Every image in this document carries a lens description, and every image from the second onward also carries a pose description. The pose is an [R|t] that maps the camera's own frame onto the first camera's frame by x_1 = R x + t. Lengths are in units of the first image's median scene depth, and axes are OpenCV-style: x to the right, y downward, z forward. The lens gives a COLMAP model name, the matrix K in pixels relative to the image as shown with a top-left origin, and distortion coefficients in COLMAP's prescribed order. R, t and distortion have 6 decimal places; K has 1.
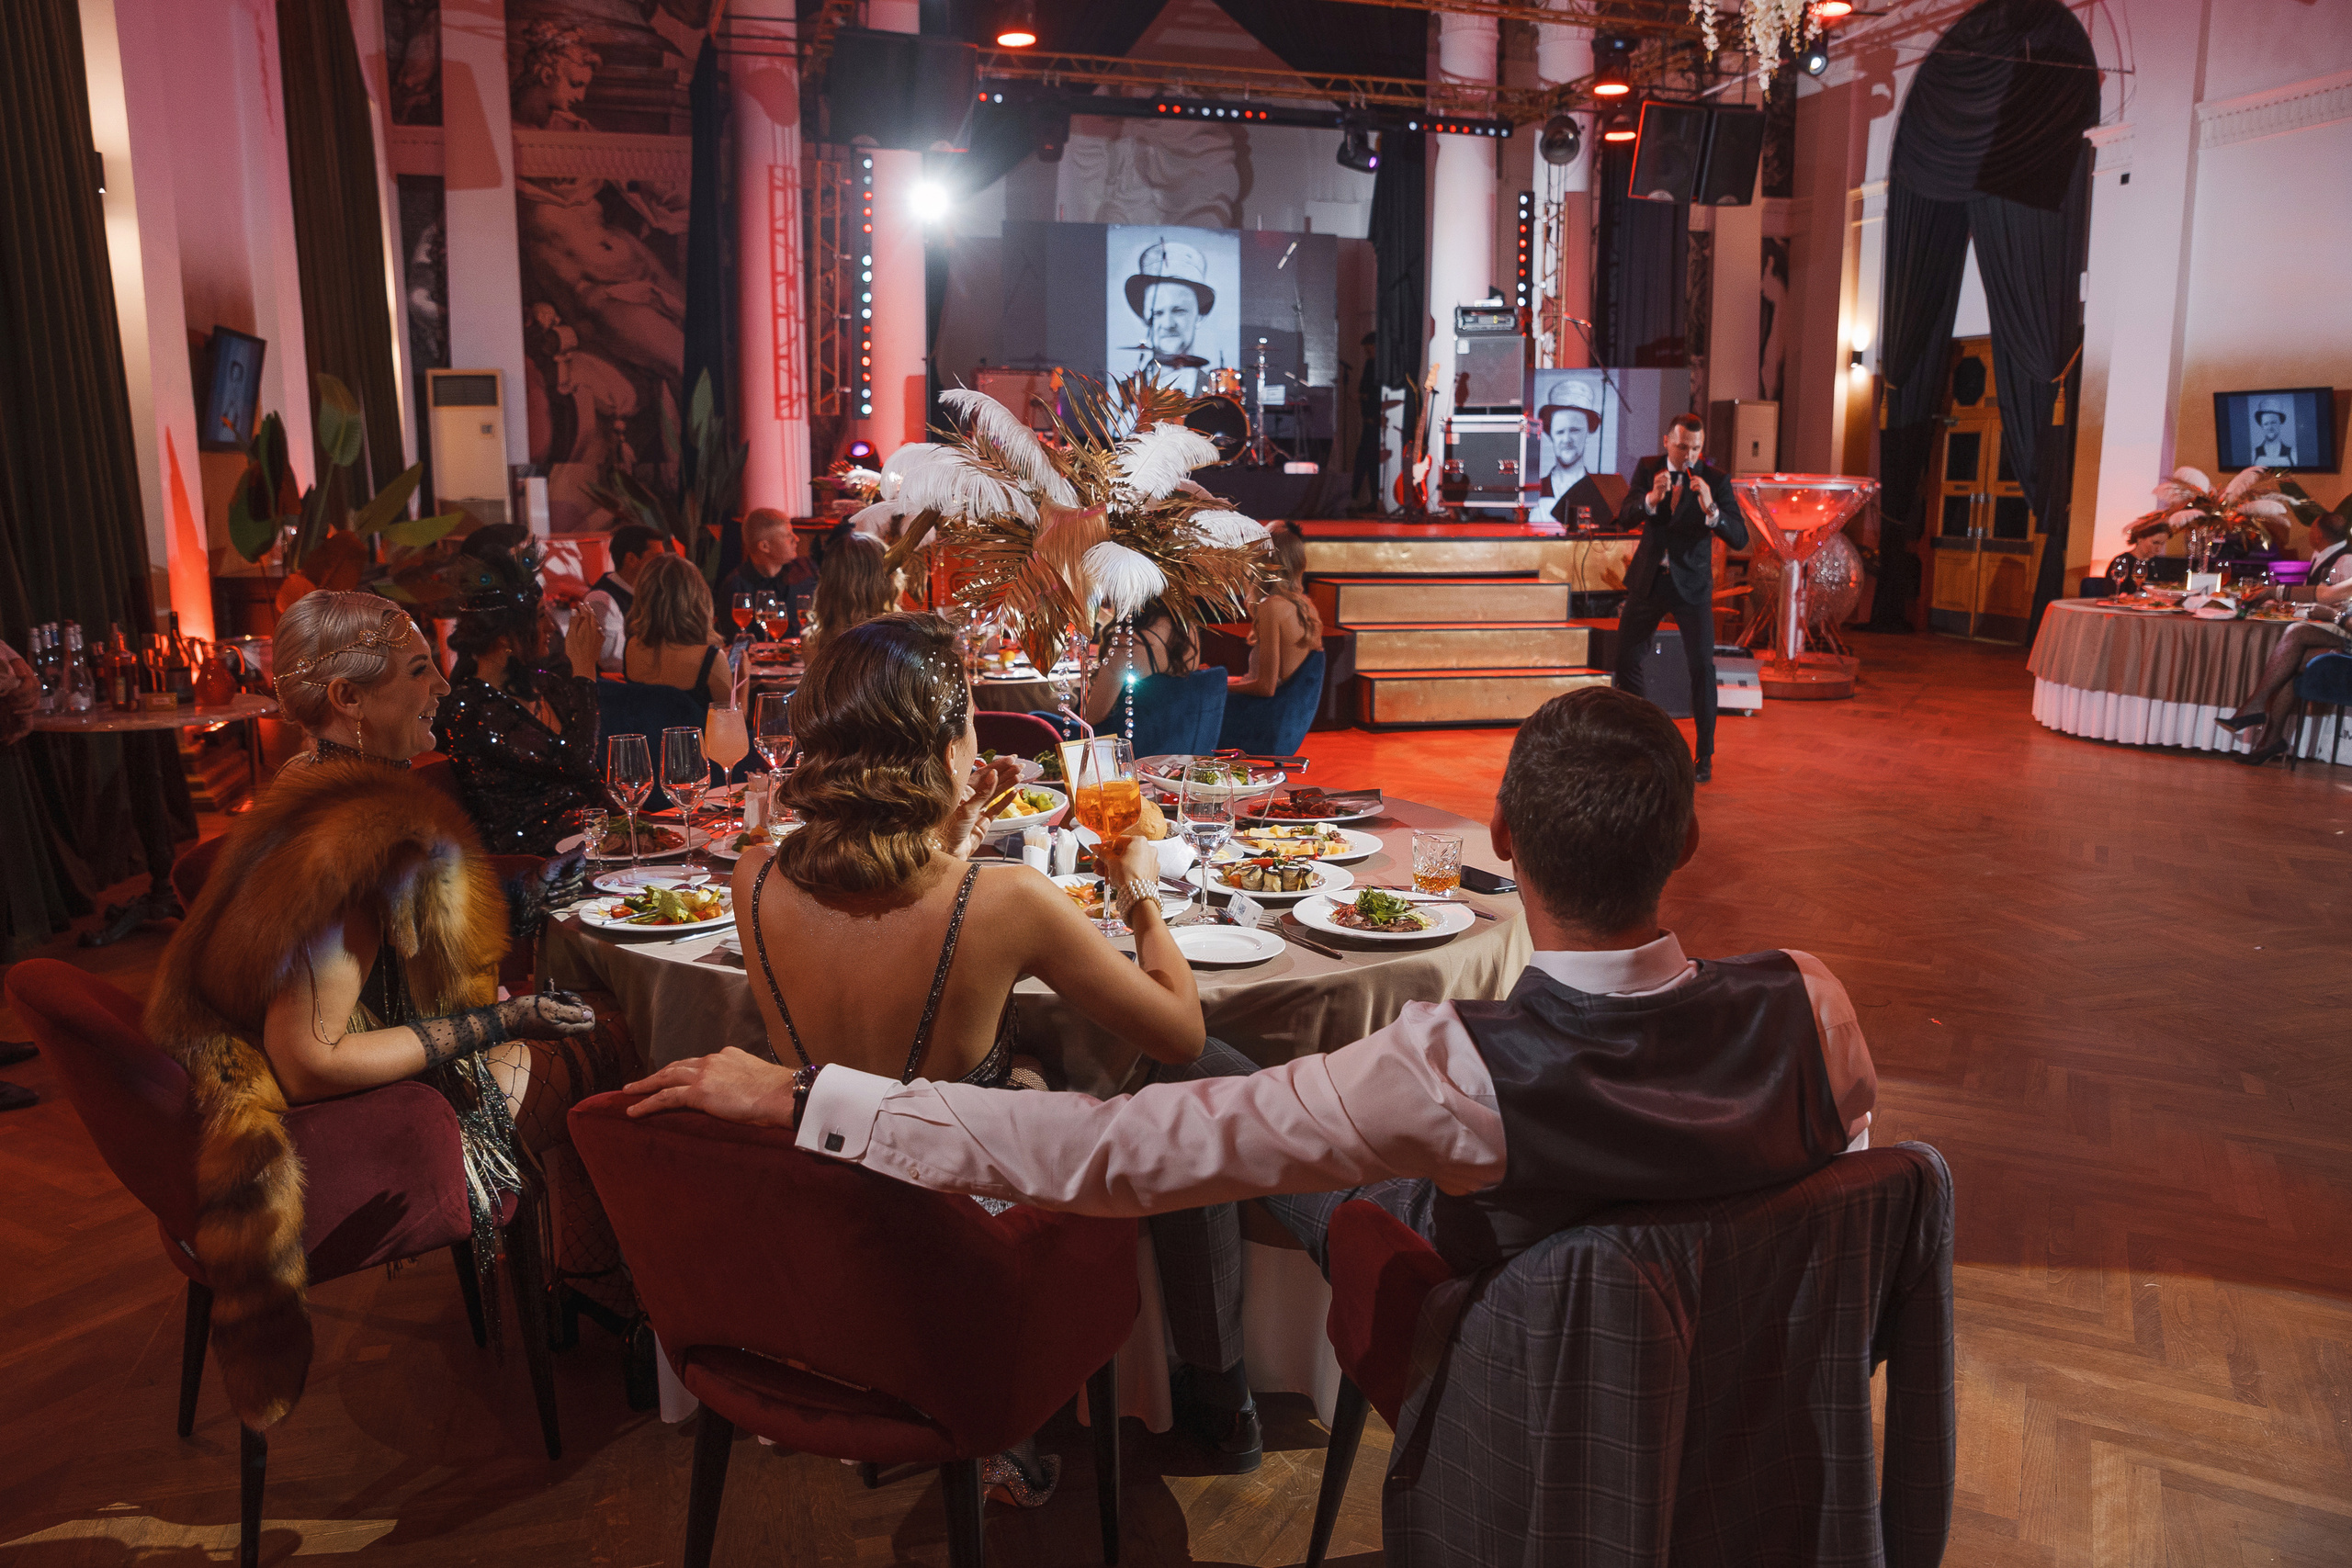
lens RADIAL K [[1672.3, 0, 1176.0], [0, 1672.3, 784.0], [0, 0, 1]] dist [-0.113680, 0.104972]
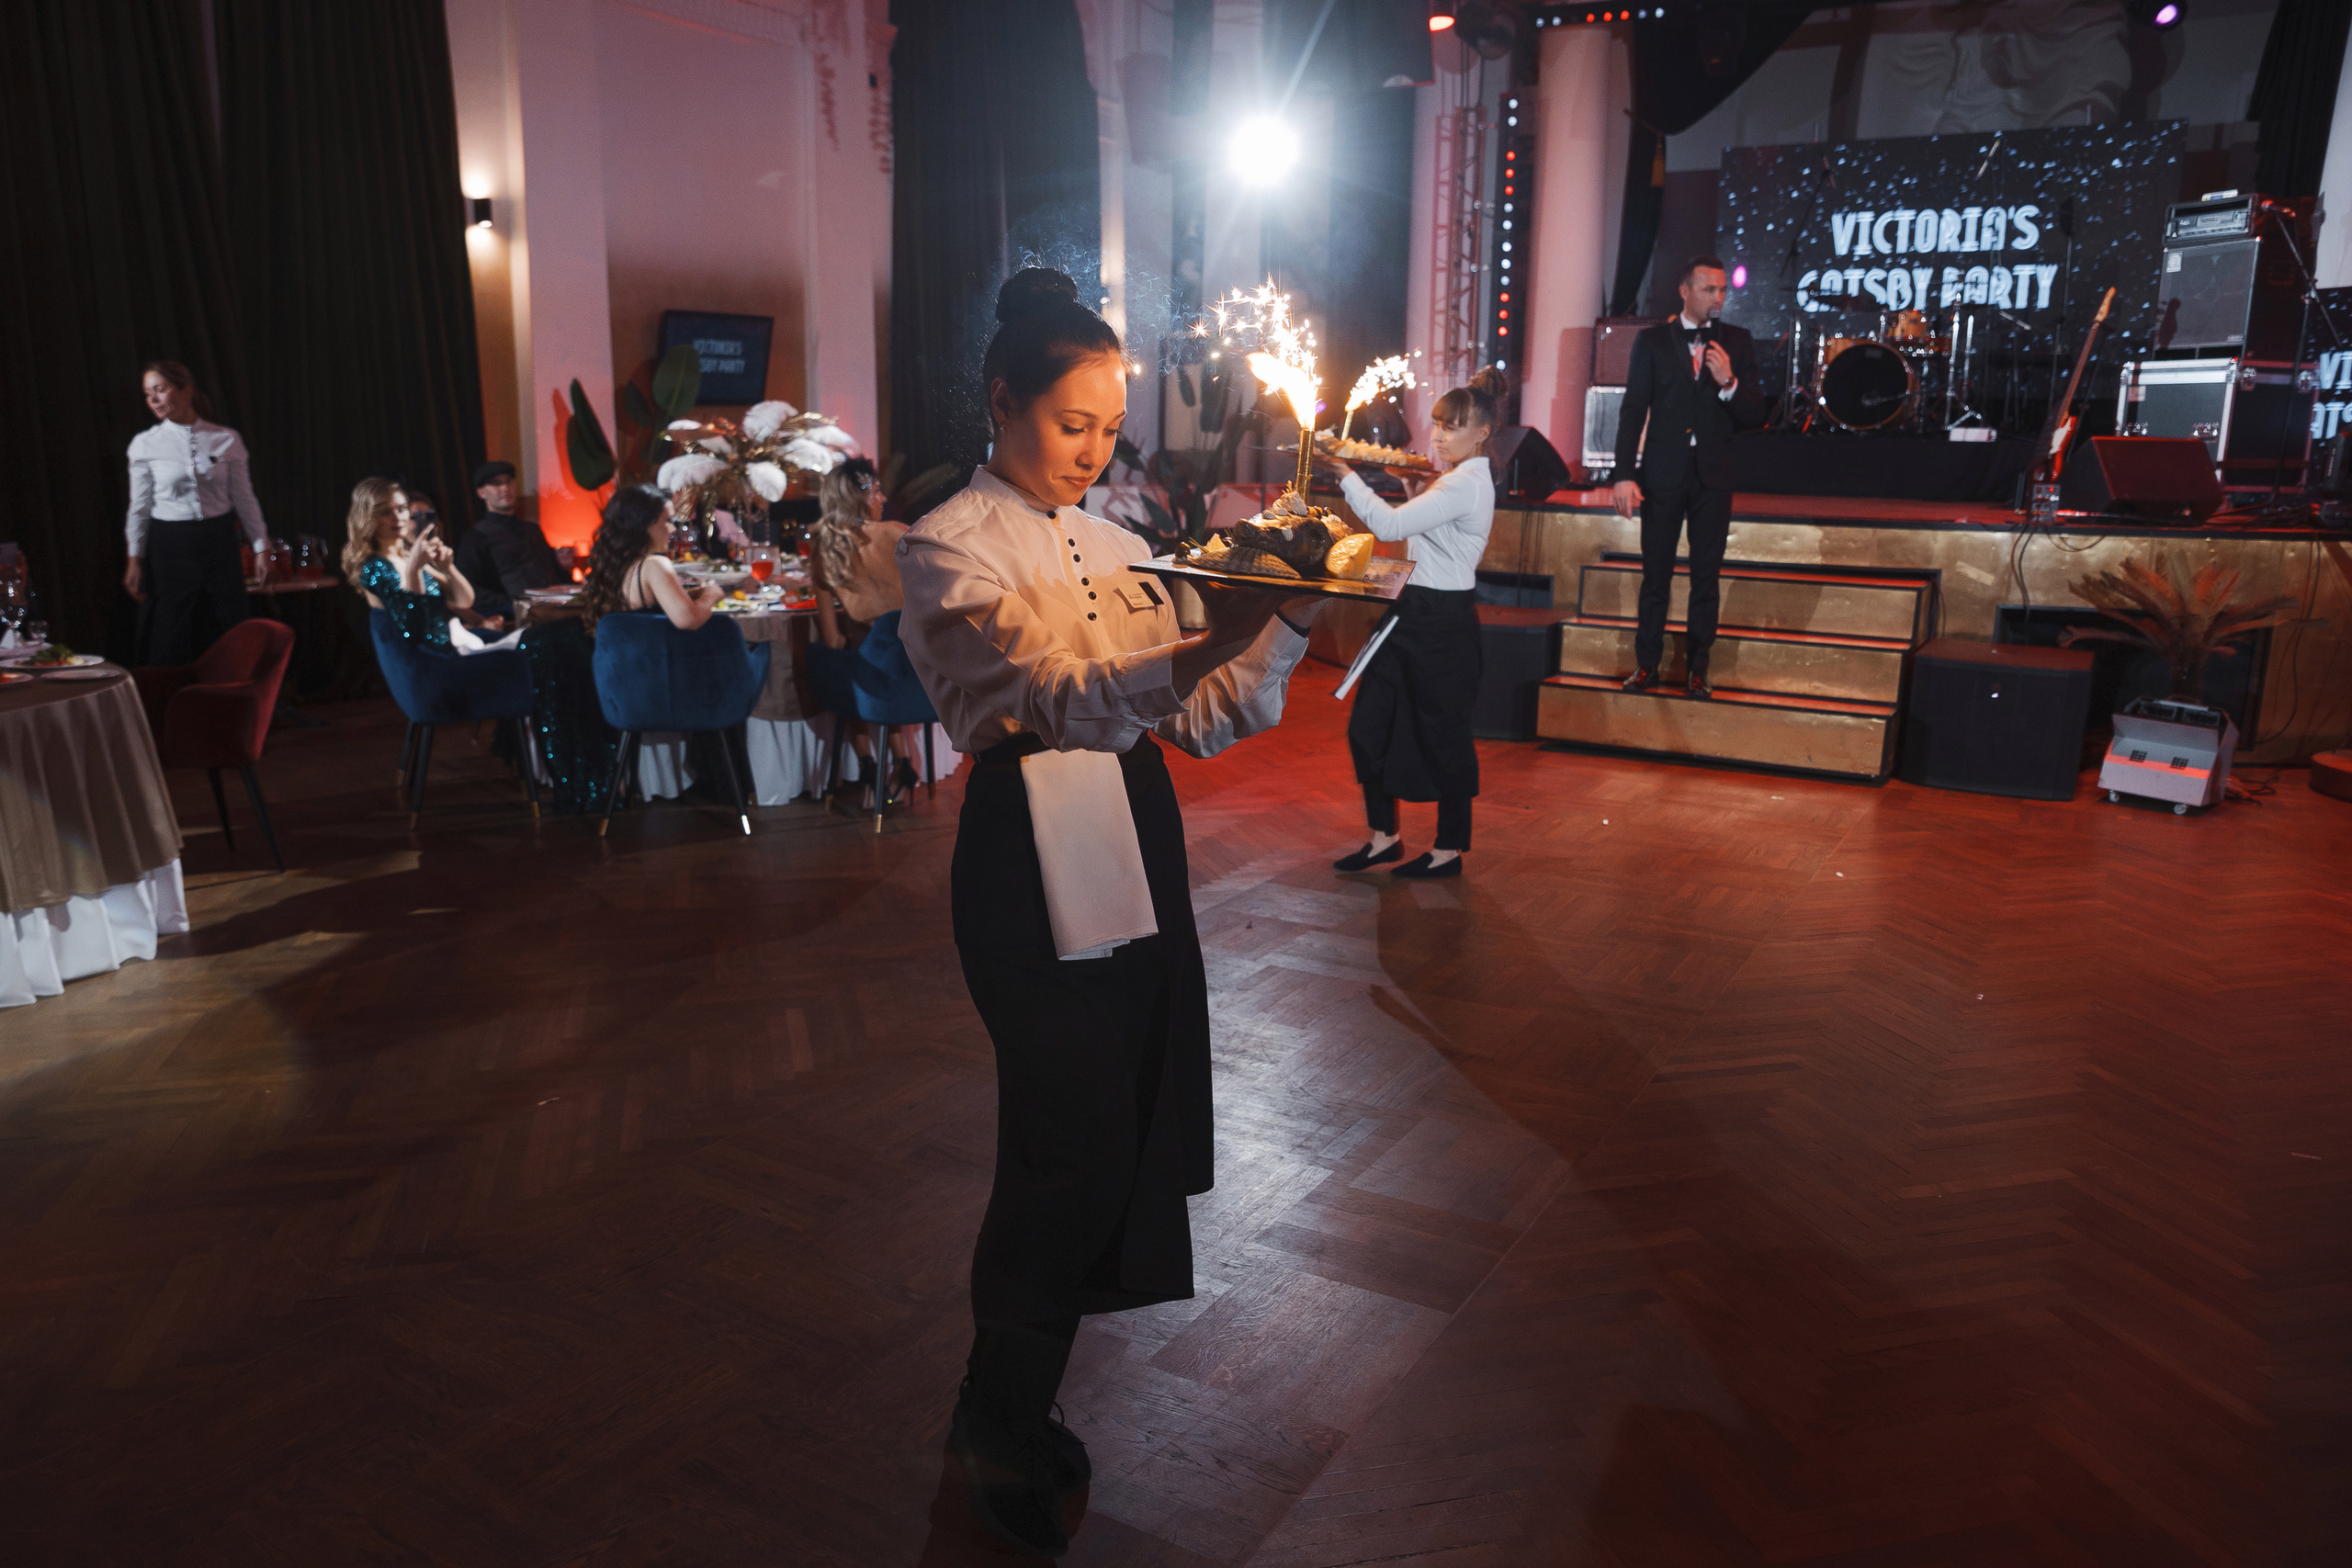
lens RADIAL K [[1672.3, 0, 1176.0], [0, 1672.3, 784.0], [0, 0, 1]] dist [-0.113680, 0.104972]
pose [[0.699270, 0.152480, -0.698406, 0.392088], [-0.140478, 0.987247, 0.074890, -0.034520], [0.700919, 0.045742, 0.711773, 0.211100]]
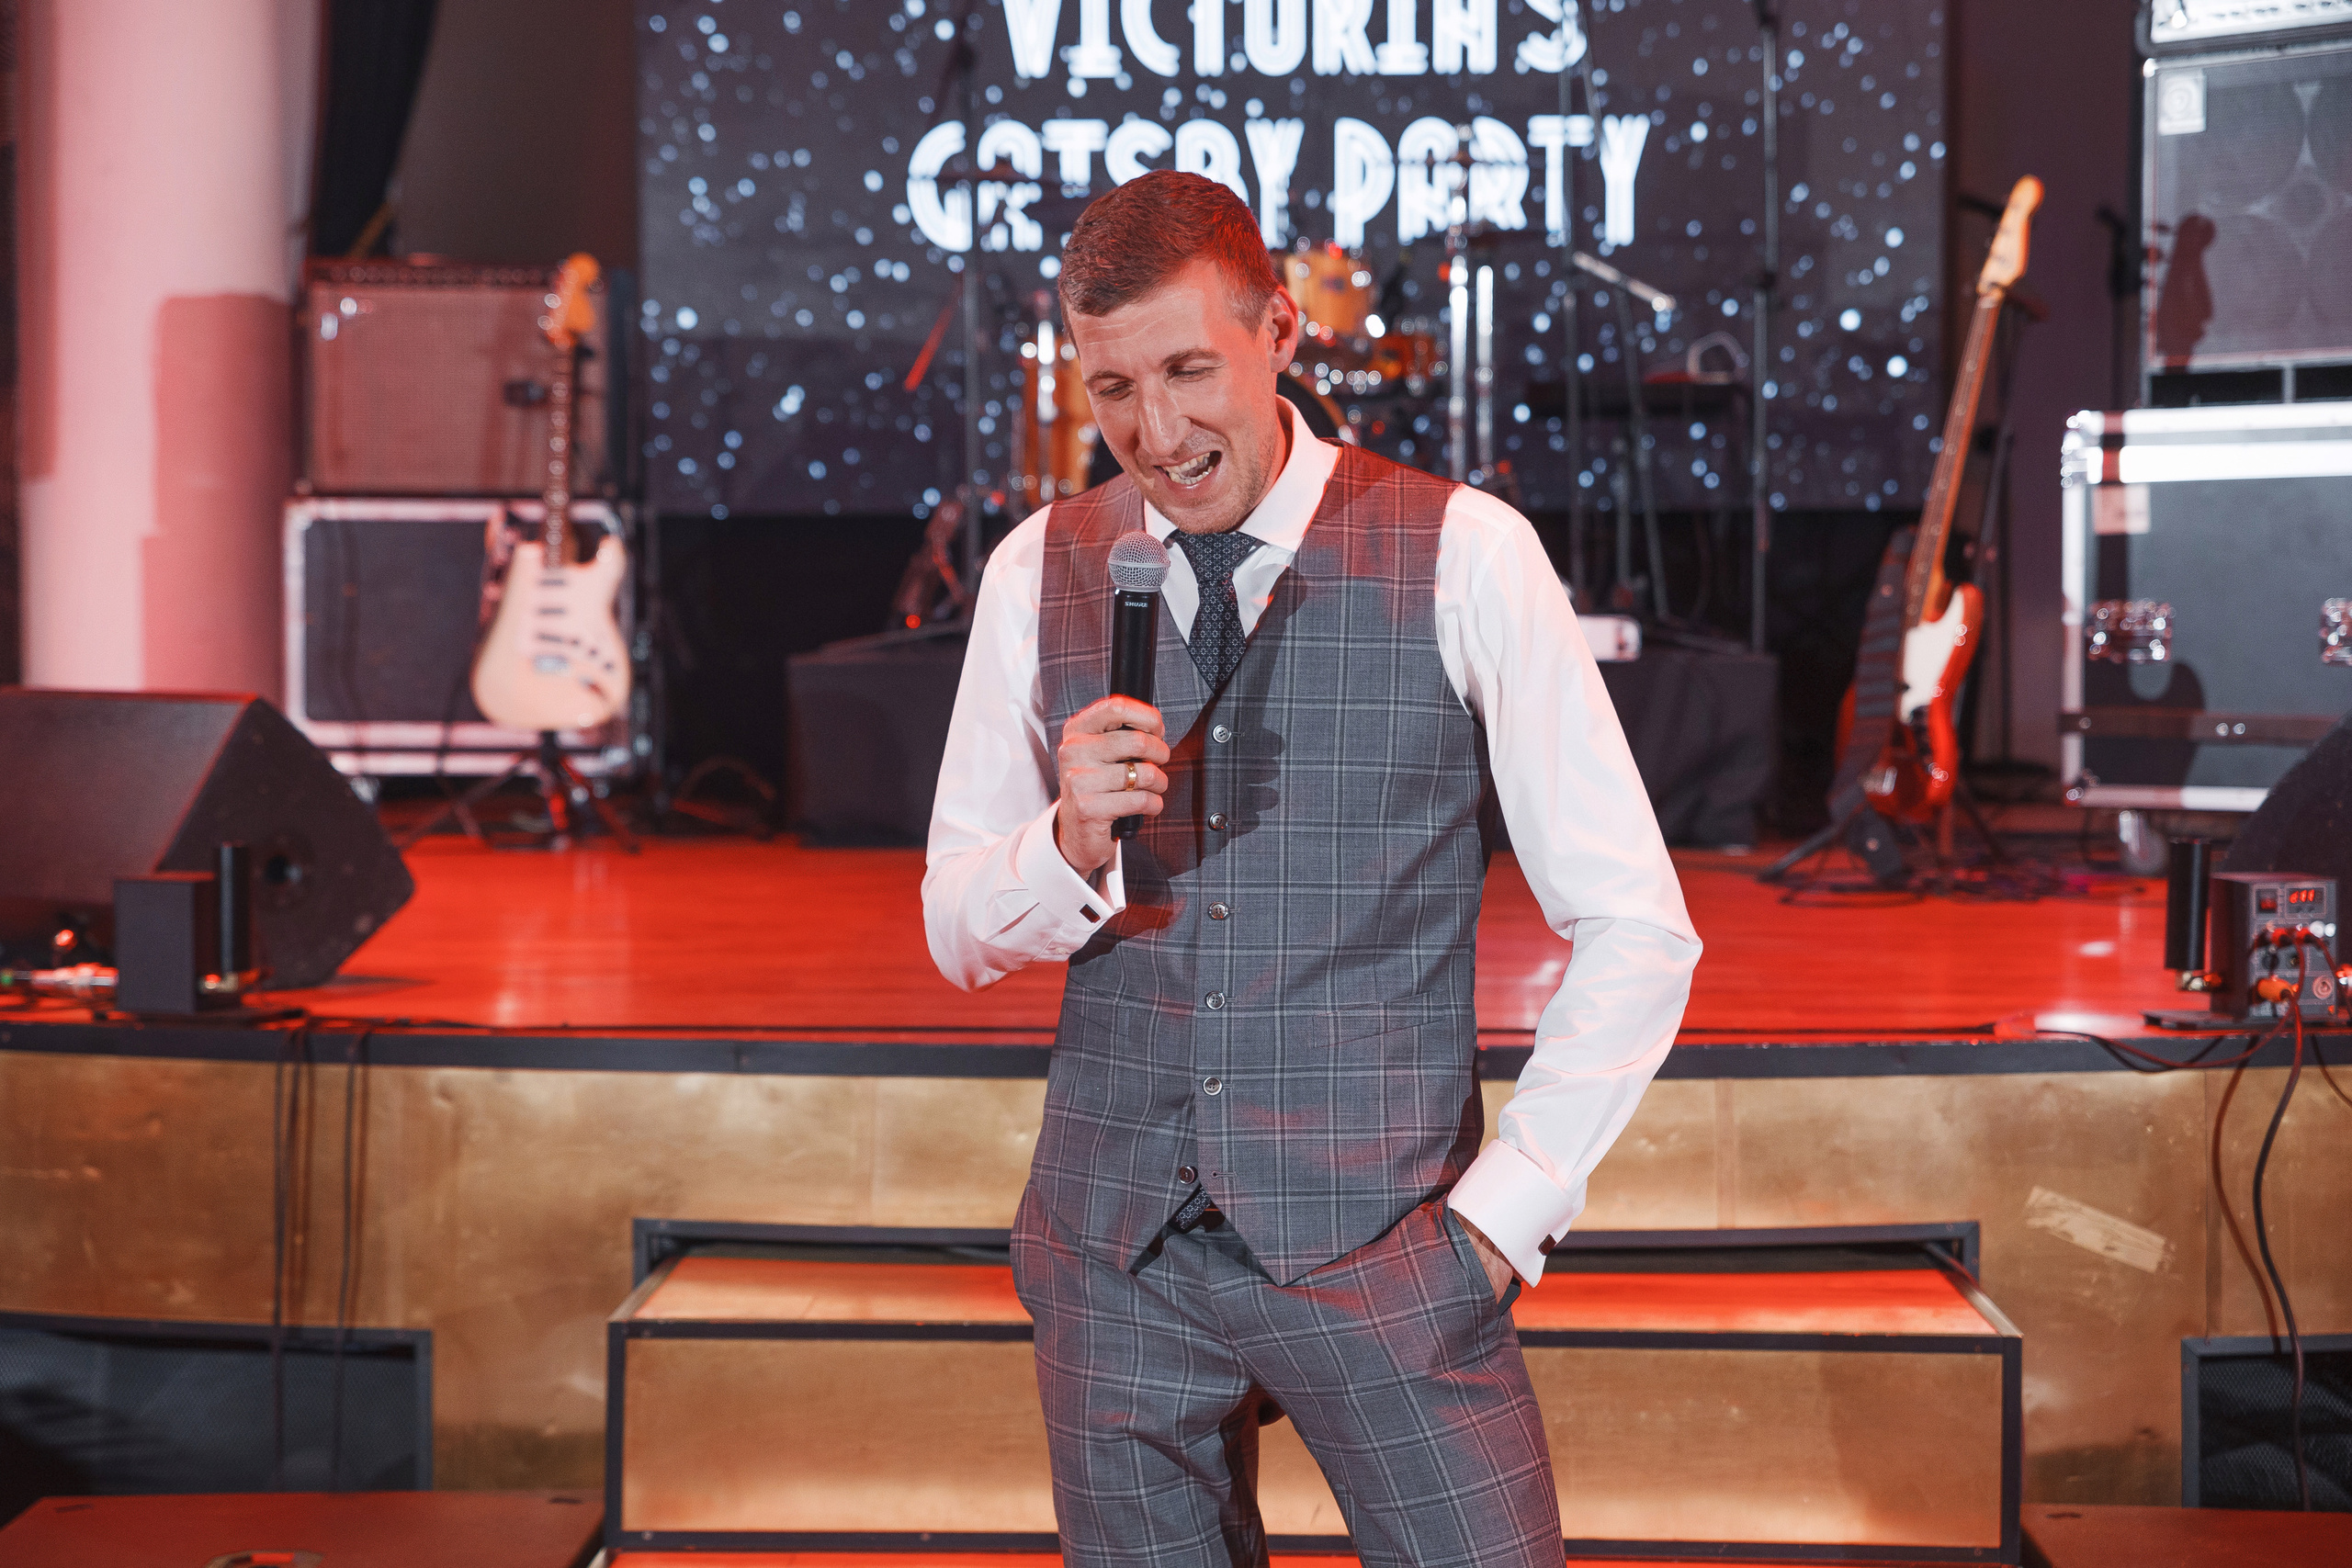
lens RADIAL K [[4396.9, 0, 1176.0], [0, 4396.9, 784.0], [0, 0, 1]] dist [0.206336, 0.196808]
pose [[0.956426, 0.007351, -0.291881, 0.219708], [-0.046814, 0.990610, -0.128450, -0.086513], [0.288196, 0.136517, 0.947790, 0.390150]]
